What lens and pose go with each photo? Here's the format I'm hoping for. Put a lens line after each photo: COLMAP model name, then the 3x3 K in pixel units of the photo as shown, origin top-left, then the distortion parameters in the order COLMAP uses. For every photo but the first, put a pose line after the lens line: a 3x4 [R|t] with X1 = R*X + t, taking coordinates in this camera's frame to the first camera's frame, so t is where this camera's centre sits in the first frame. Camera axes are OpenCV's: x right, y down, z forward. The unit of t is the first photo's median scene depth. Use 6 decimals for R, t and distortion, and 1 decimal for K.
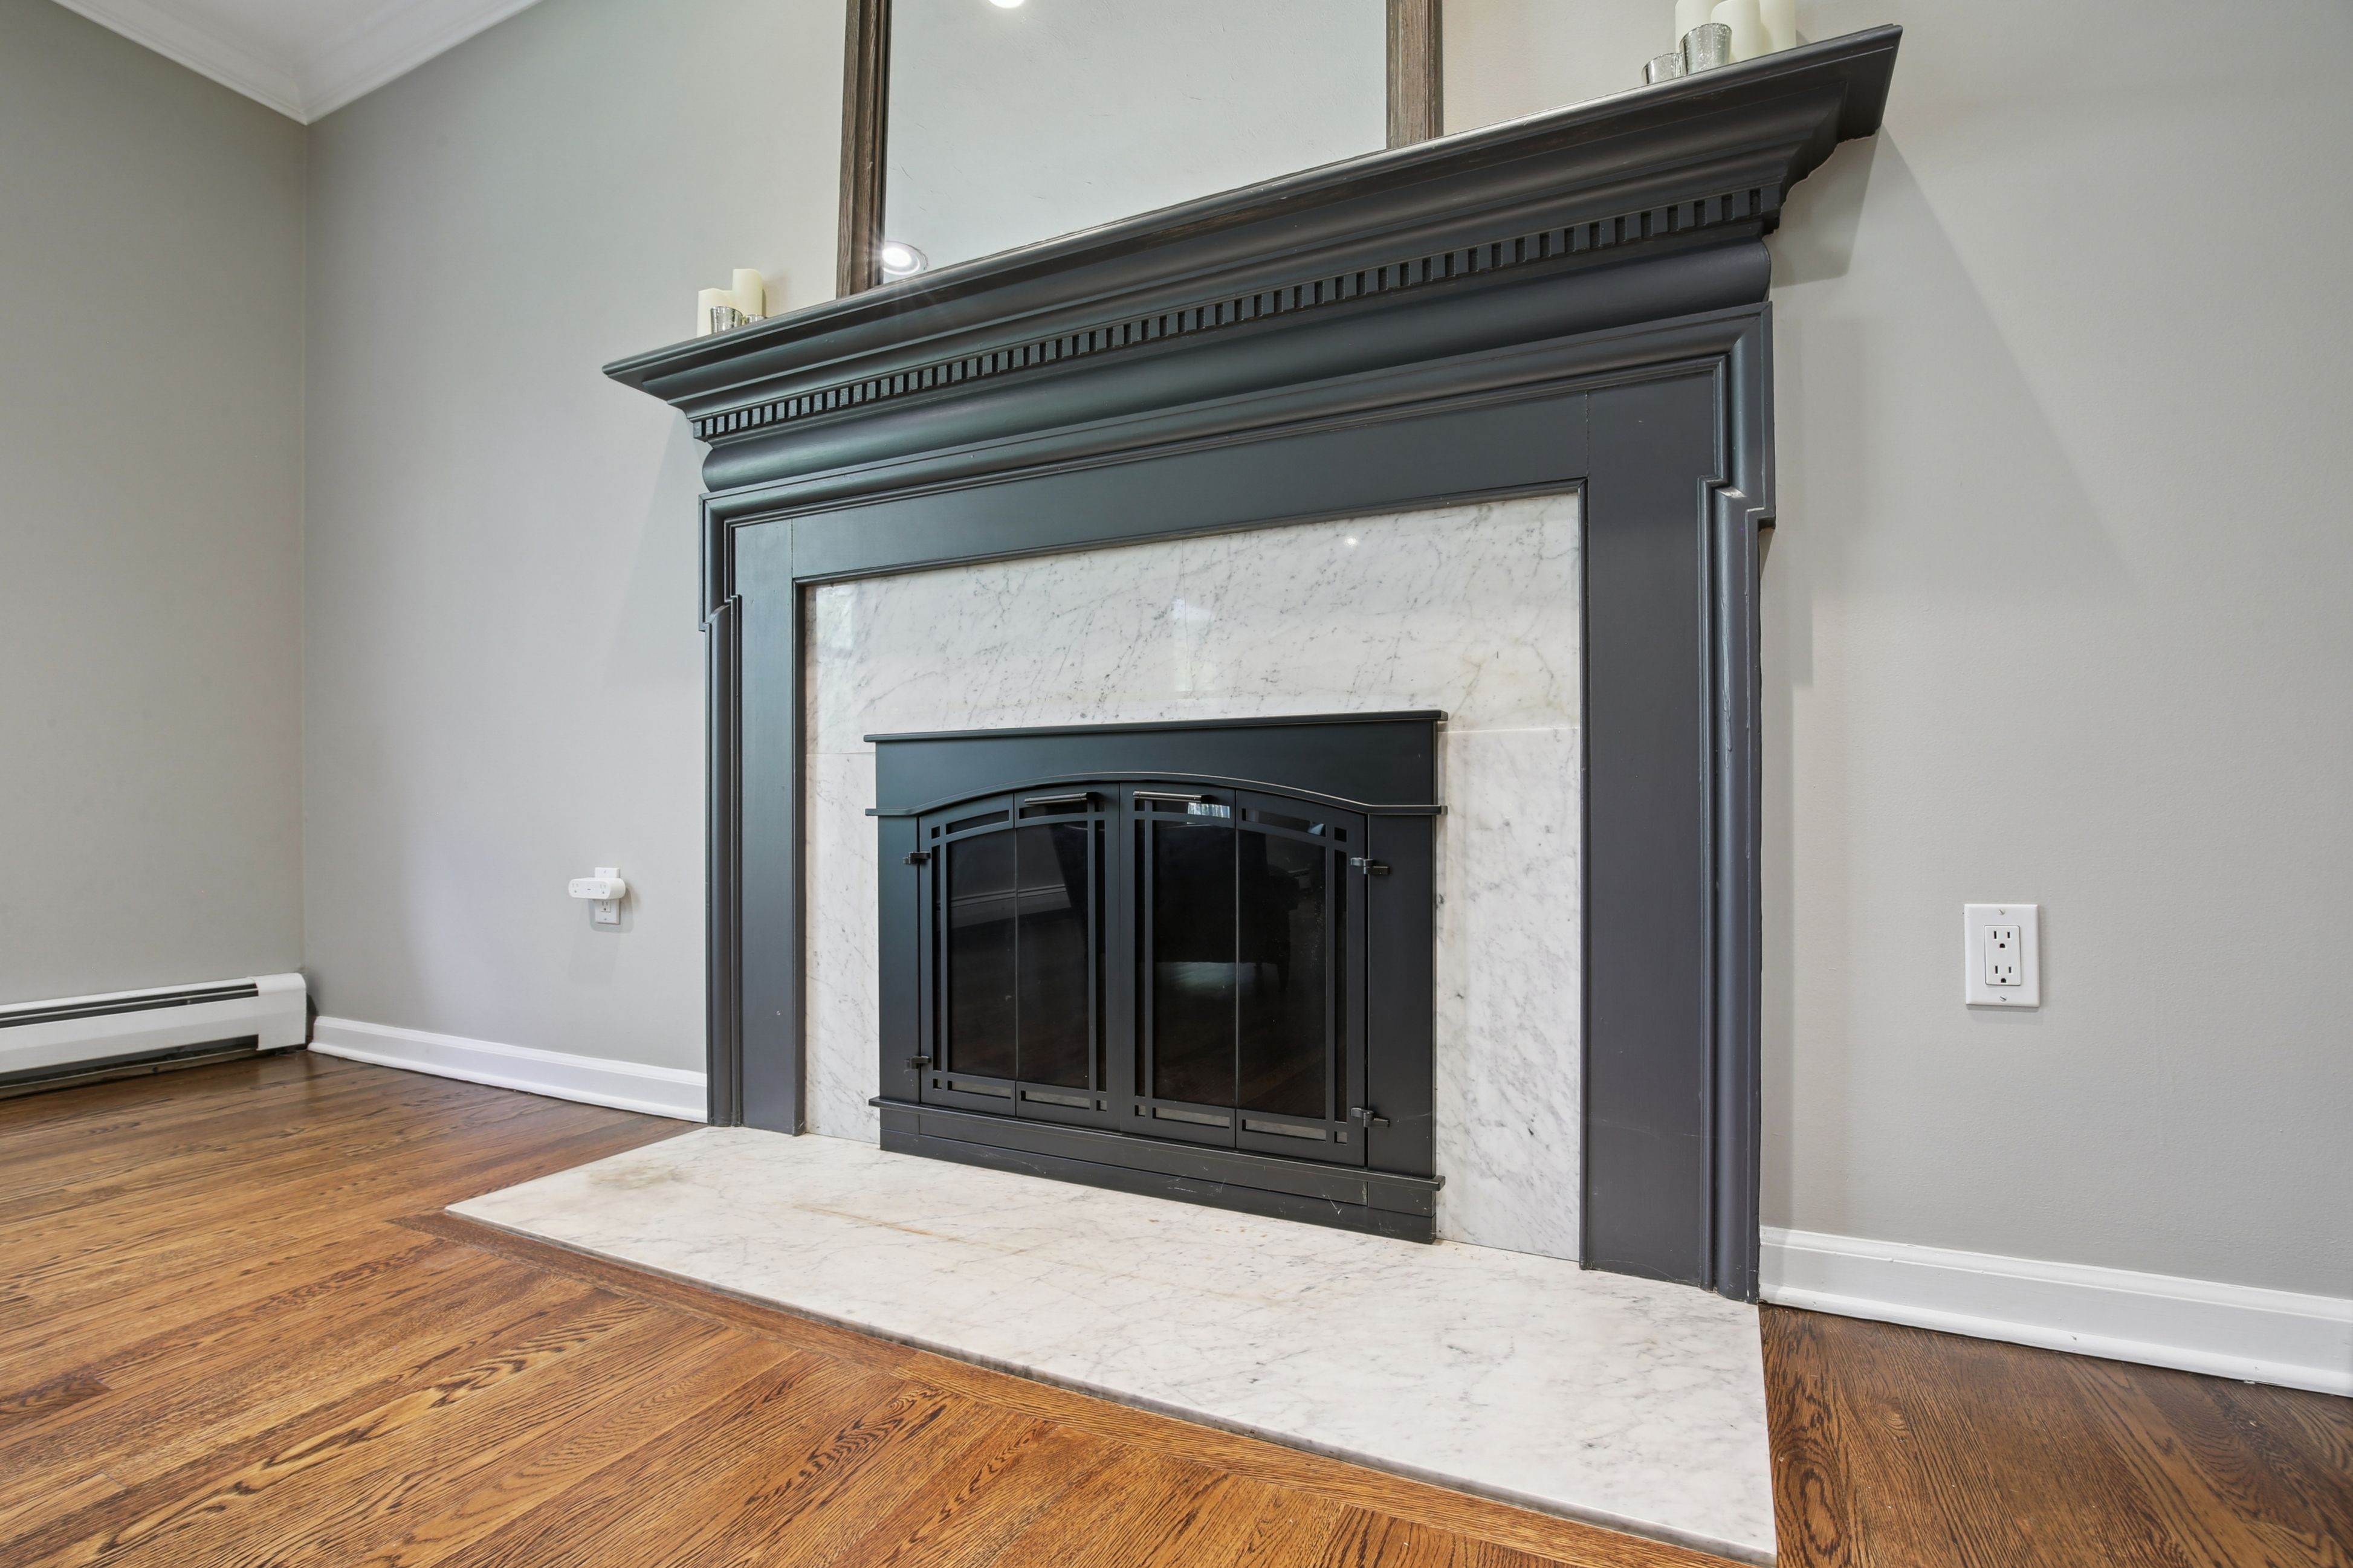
lens RADIAL K [[1097.3, 0, 1181.8], [0, 1097.3, 805.5], [0, 0, 1]] dist [-0.028385, 0.001231]
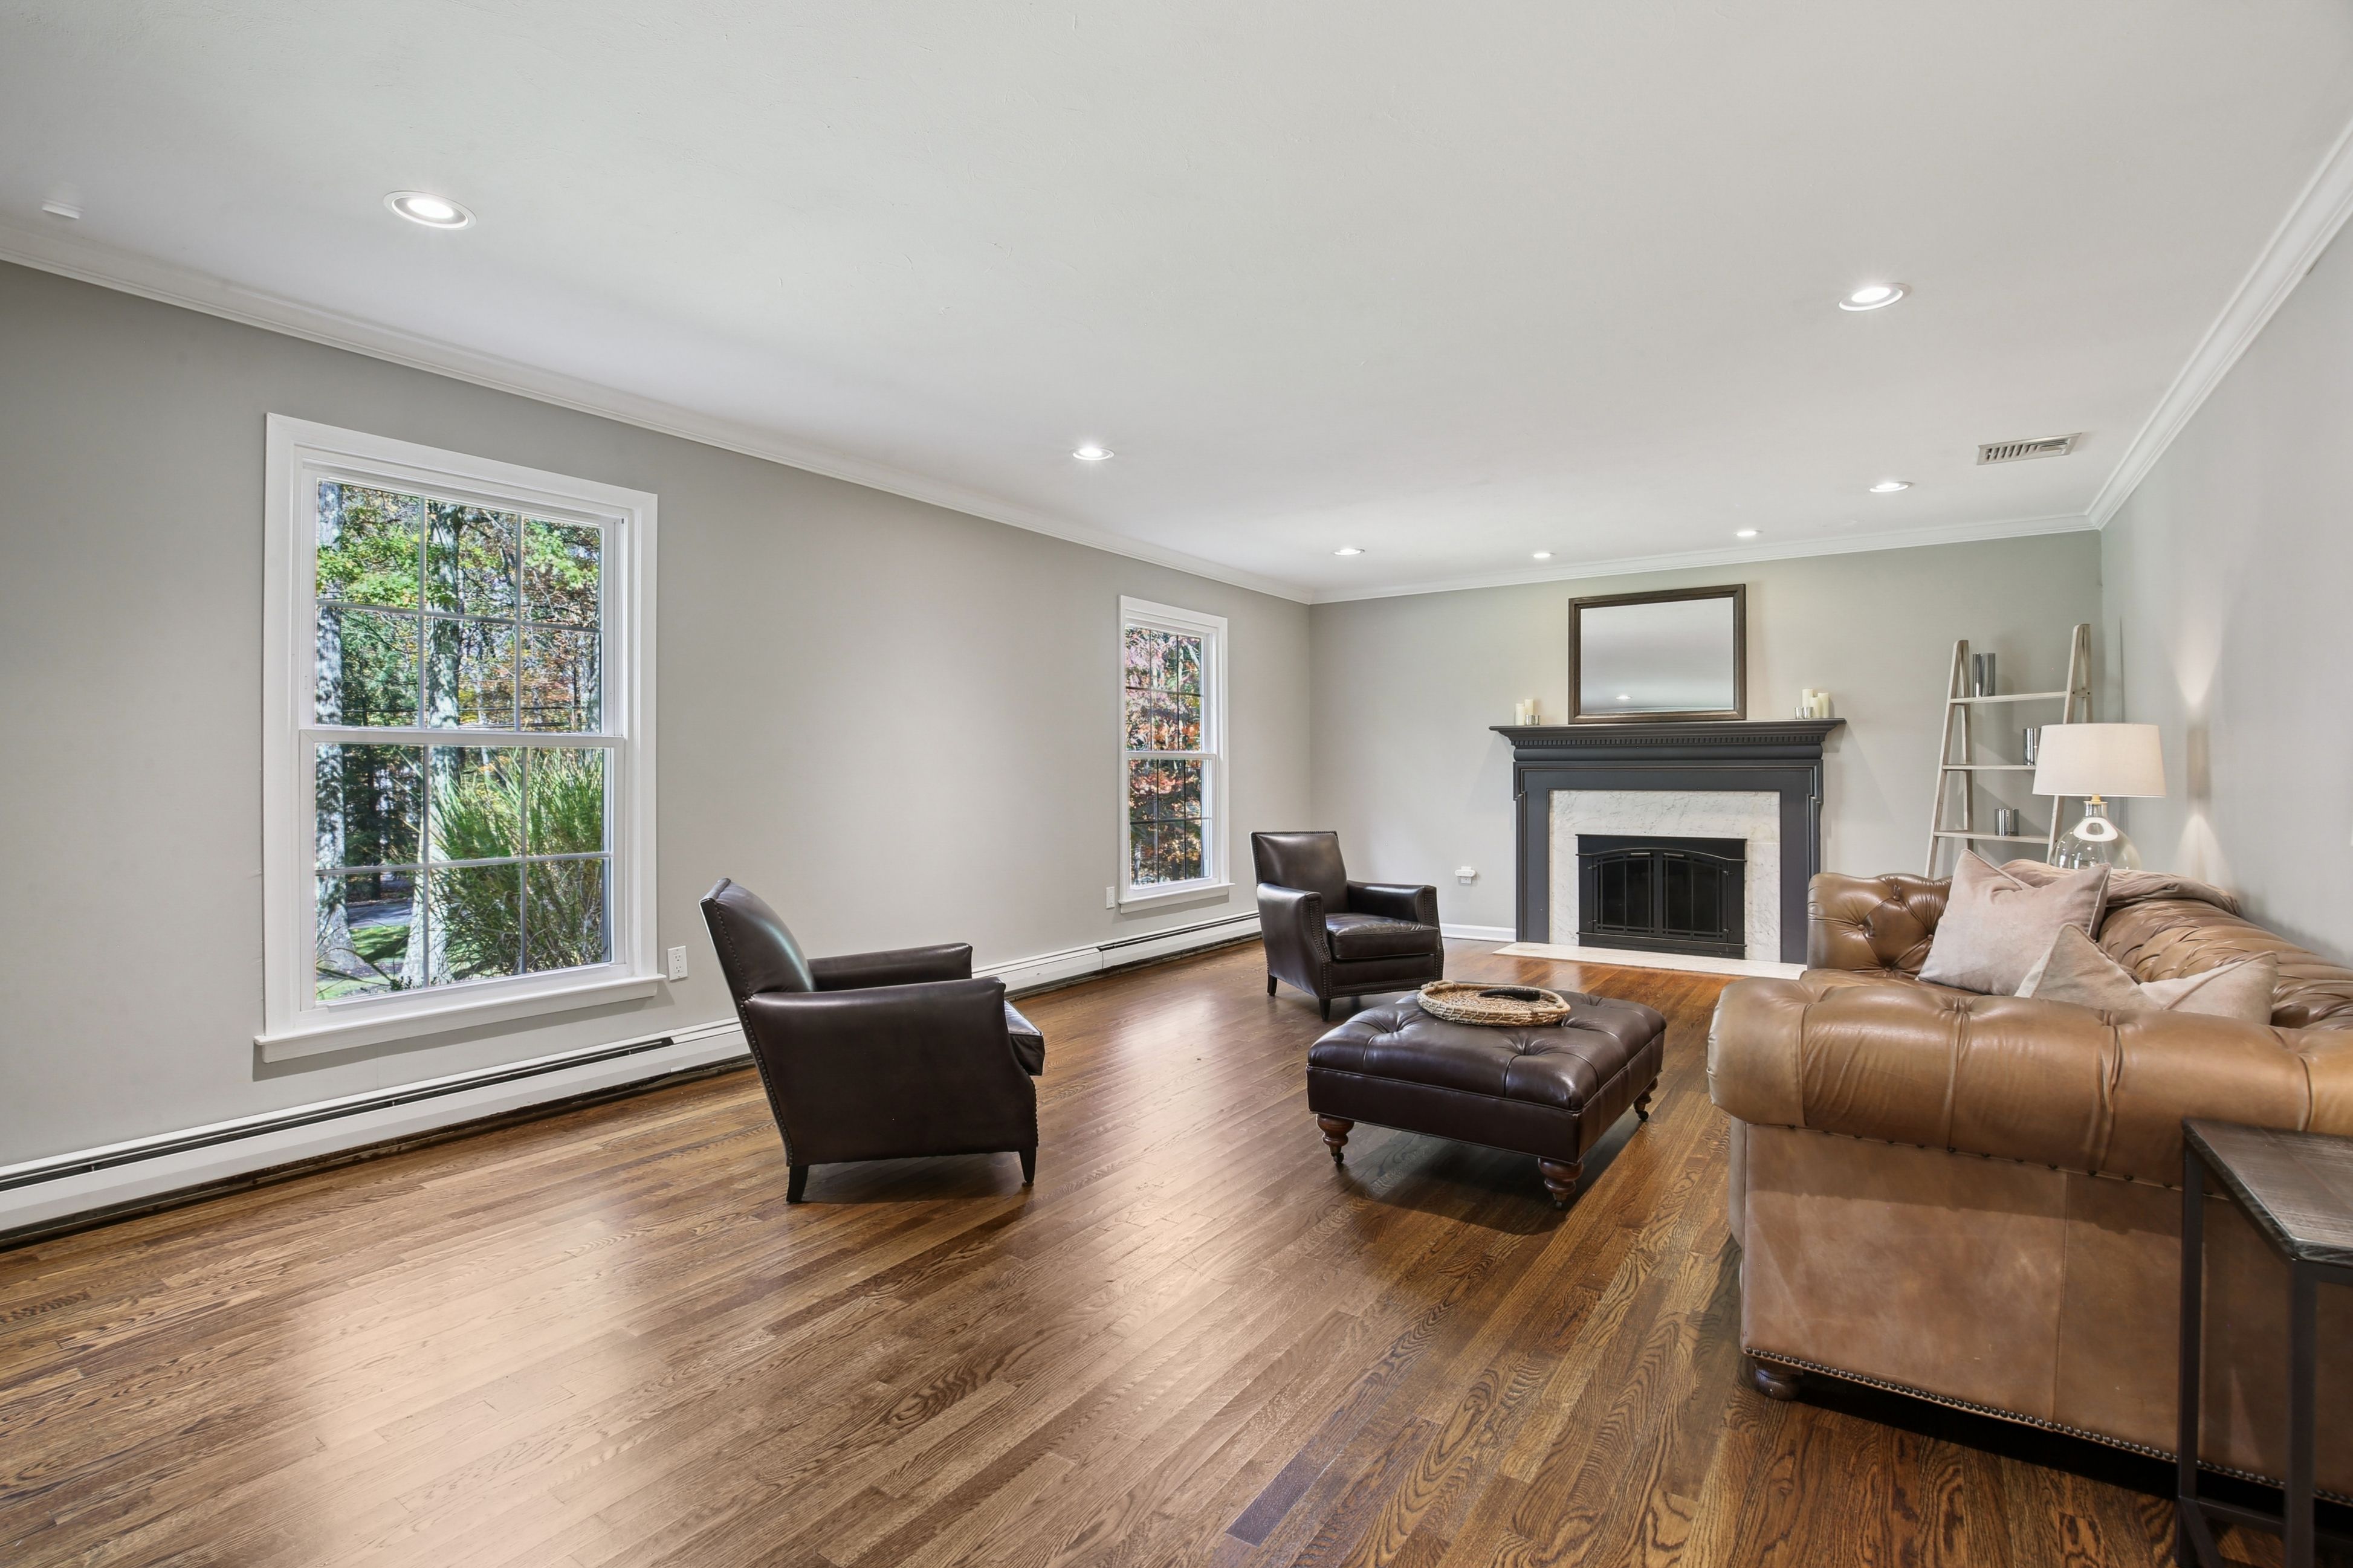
lens RADIAL K [[1097.3, 0, 1169.7], [0, 1097.3, 763.7], [0, 0, 1]] dist [-0.028385, 0.001231]
pose [[0.985658, -0.008127, -0.168559, -1.308417], [0.008967, 0.999951, 0.004226, -0.427784], [0.168517, -0.005677, 0.985682, -3.706606]]
